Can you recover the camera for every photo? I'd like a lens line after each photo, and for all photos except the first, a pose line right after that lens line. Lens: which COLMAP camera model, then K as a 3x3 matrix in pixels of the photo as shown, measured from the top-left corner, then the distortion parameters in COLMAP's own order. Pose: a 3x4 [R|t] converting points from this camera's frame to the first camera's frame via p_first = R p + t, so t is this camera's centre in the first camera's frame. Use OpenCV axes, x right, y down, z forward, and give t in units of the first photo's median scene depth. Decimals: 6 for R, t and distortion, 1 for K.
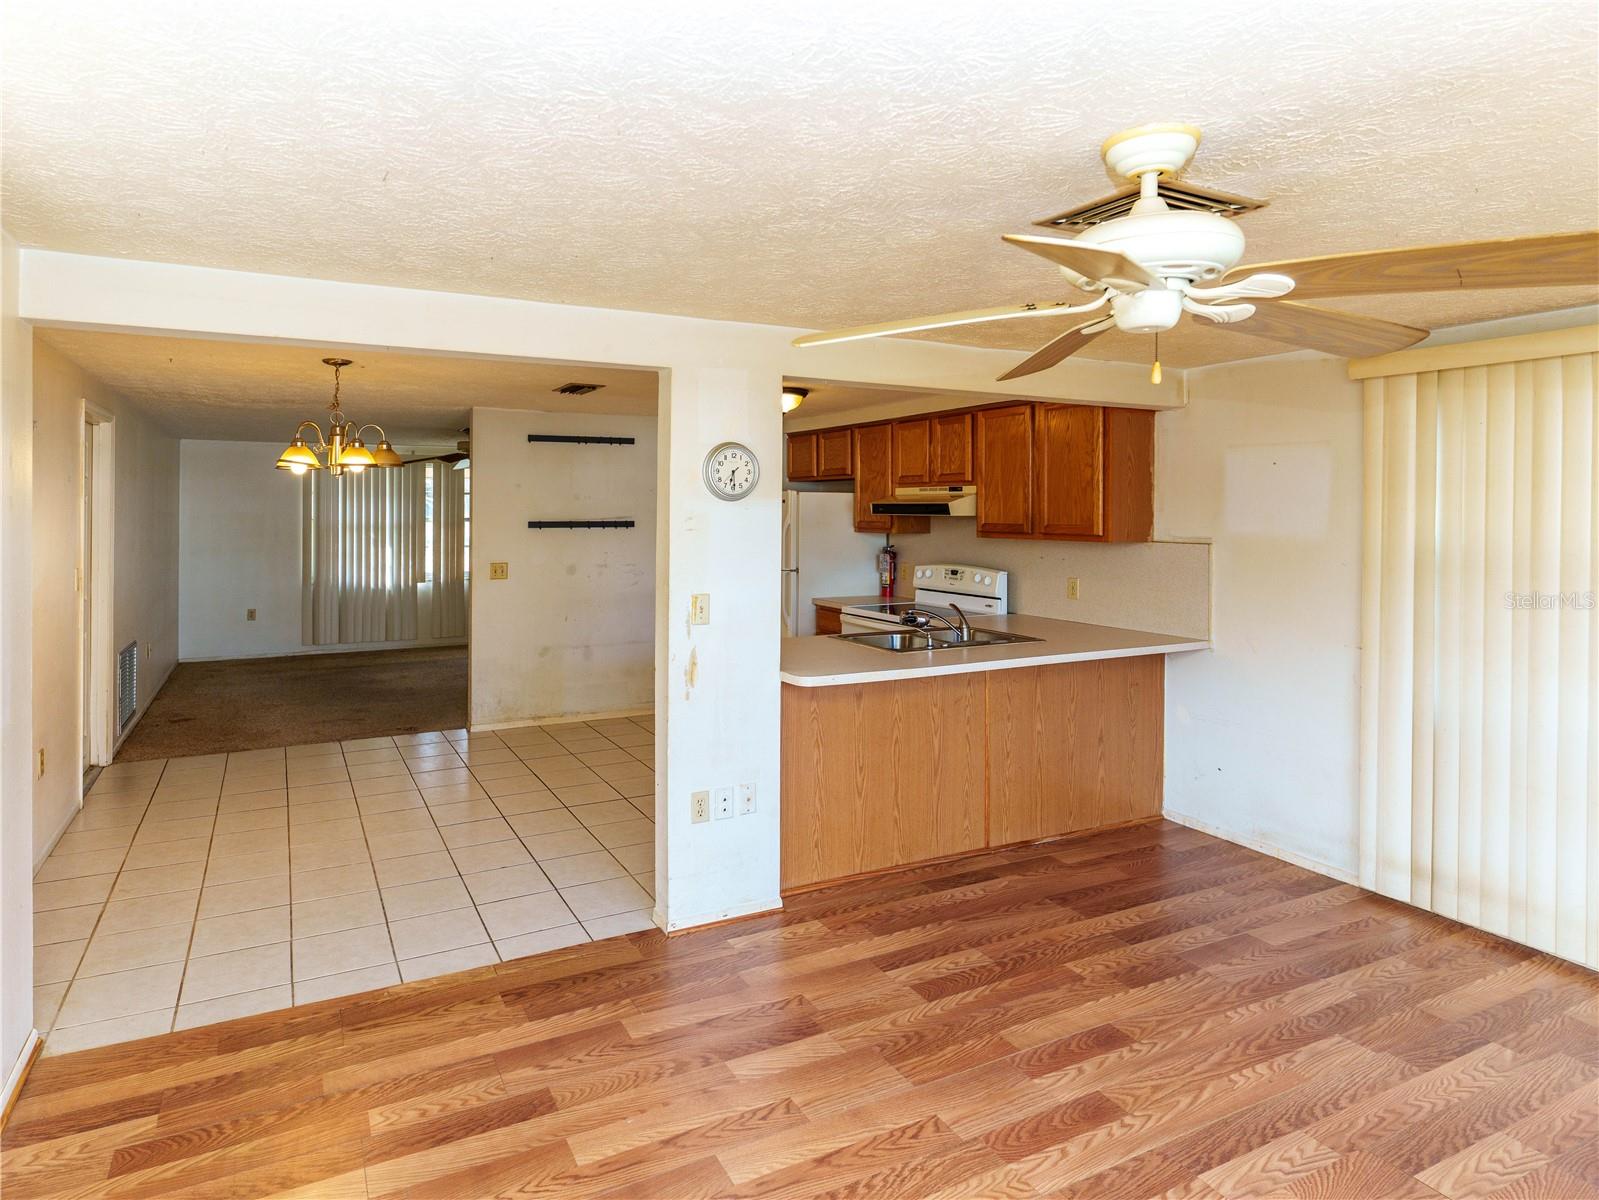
lens RADIAL K [[951.7, 0, 800.1], [0, 951.7, 601.4], [0, 0, 1]] dist [0.000029, -0.000103]
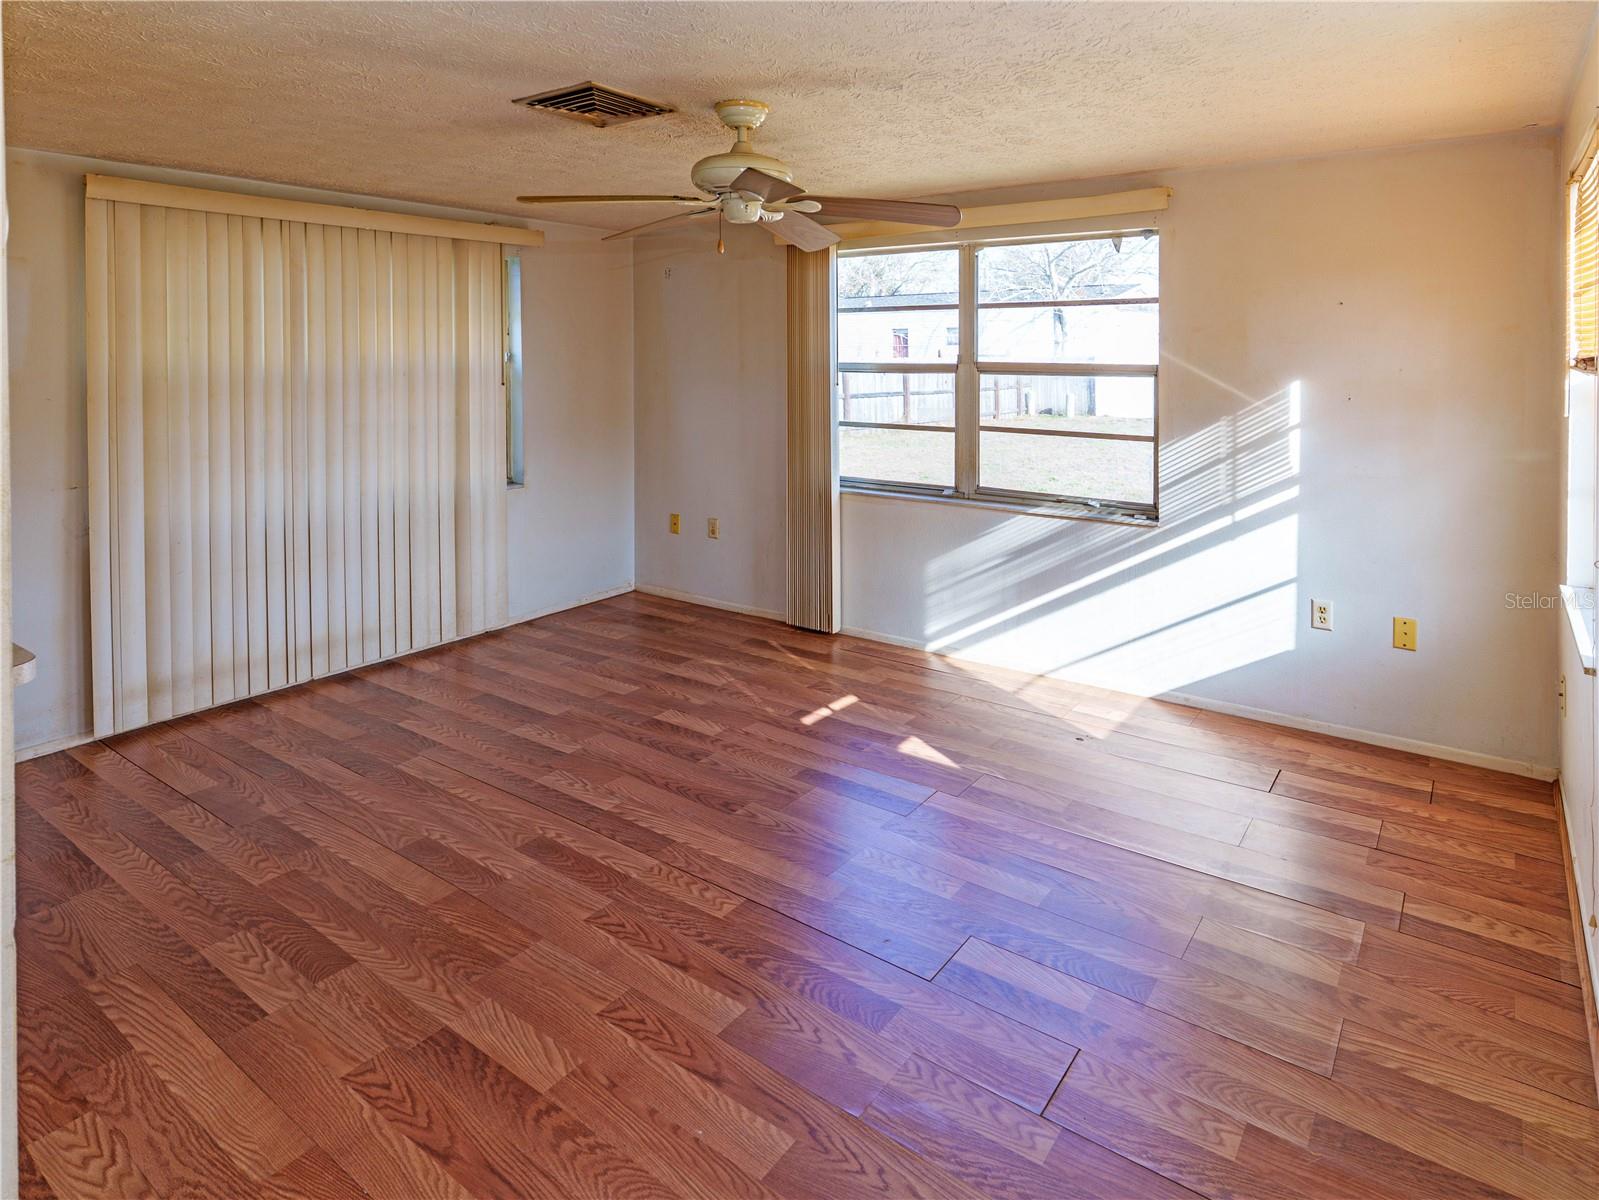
lens RADIAL K [[907.6, 0, 801.9], [0, 907.6, 600.9], [0, 0, 1]] dist [-0.004284, -0.000241]
pose [[-0.436813, -0.234718, 0.868390, -0.670175], [0.093351, 0.948318, 0.303279, -0.052517], [-0.894695, 0.213541, -0.392327, 1.020174]]
